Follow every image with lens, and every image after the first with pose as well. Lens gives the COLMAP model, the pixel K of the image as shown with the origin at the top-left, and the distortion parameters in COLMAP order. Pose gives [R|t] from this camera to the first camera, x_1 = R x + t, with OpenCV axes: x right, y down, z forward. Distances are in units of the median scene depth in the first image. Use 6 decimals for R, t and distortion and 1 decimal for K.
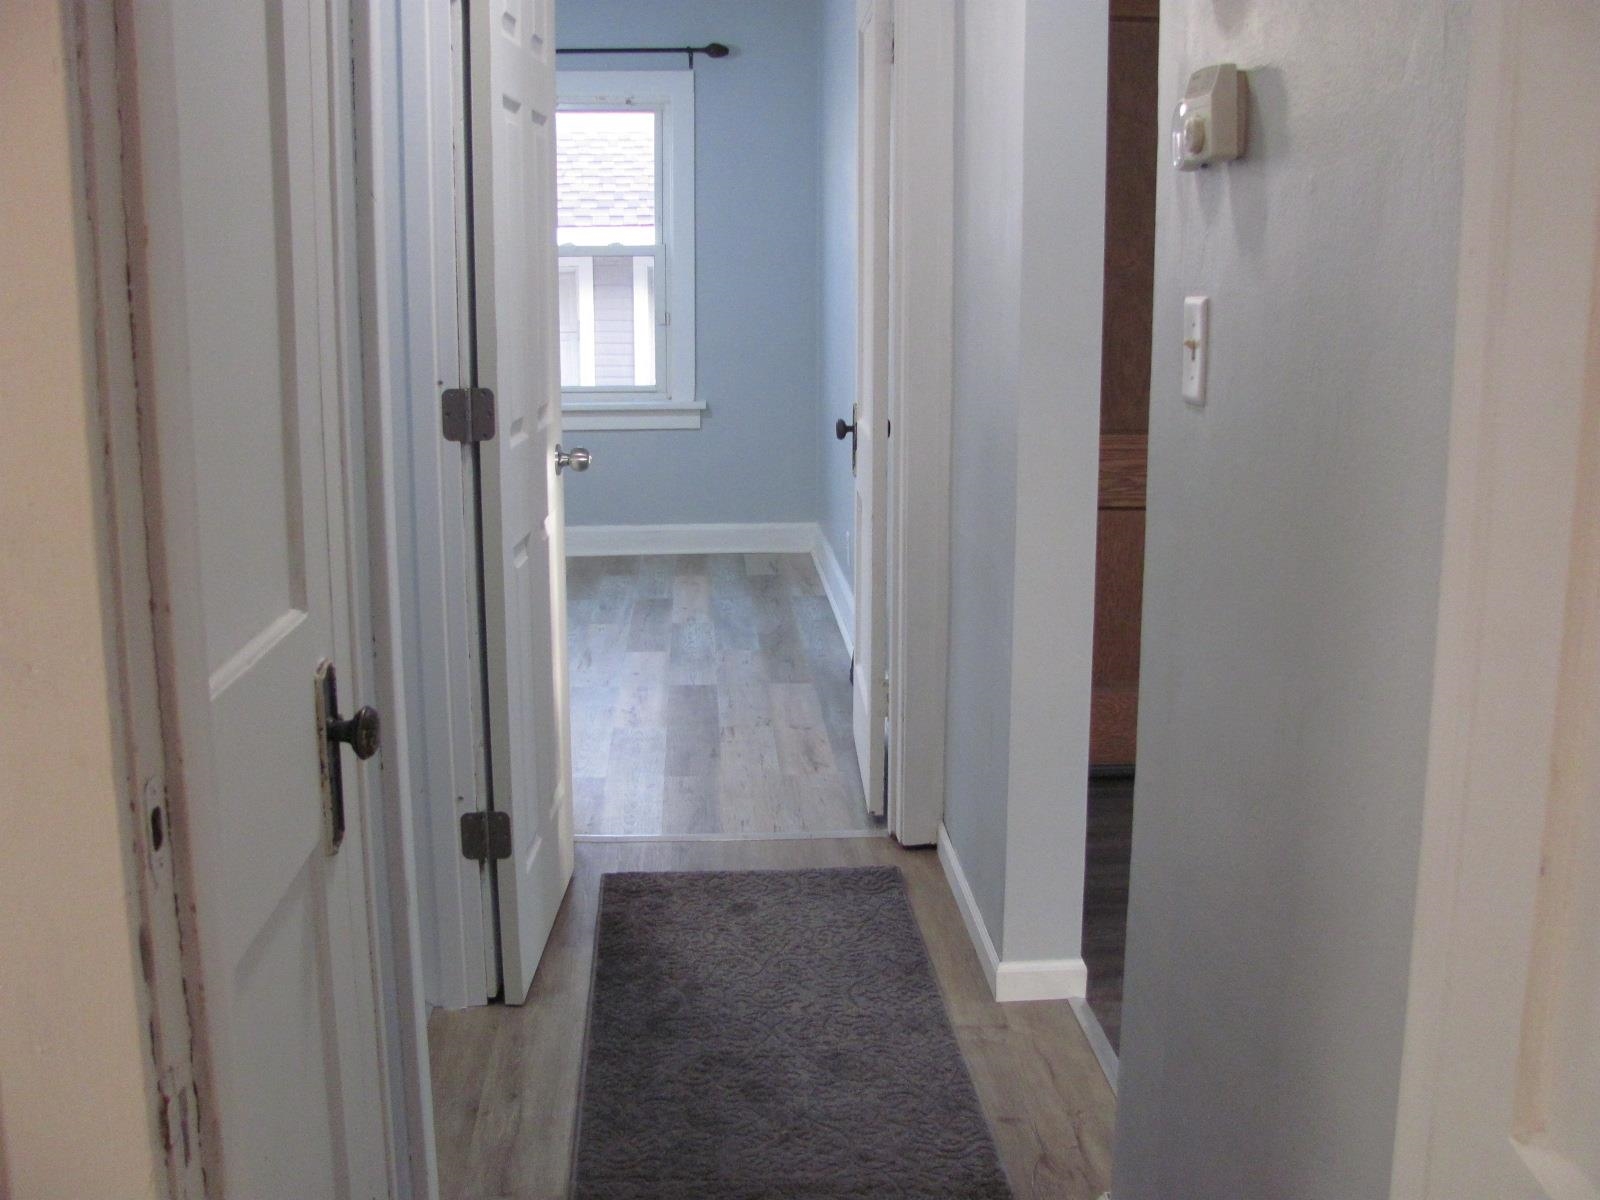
lens RADIAL K [[1696.7, 0, 800.0], [0, 1696.7, 600.0], [0, 0, 1]] dist [-0.206888, 0.232380]
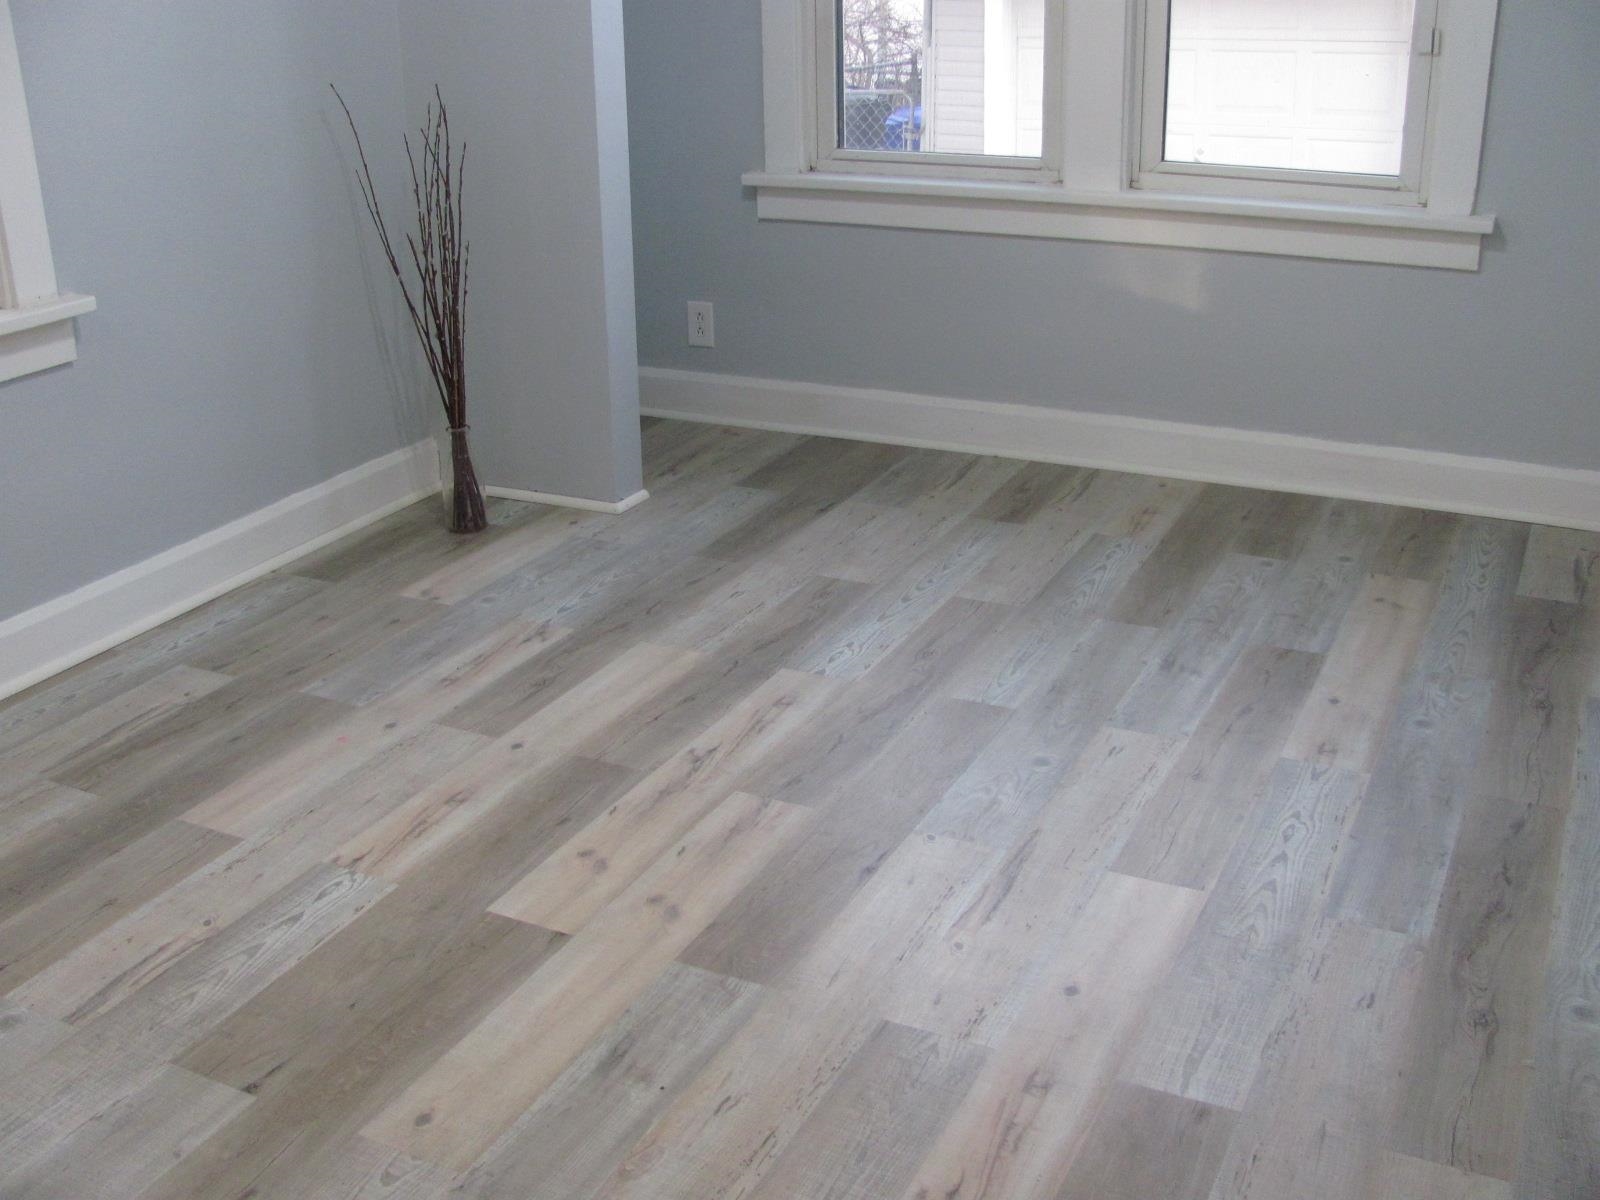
lens RADIAL K [[1696.7, 0, 800.0], [0, 1696.7, 600.0], [0, 0, 1]] dist [-0.206888, 0.232380]
pose [[0.868042, 0.164576, -0.468420, 0.011590], [-0.081126, 0.977799, 0.193205, -0.083698], [0.489818, -0.129709, 0.862122, 0.464131]]
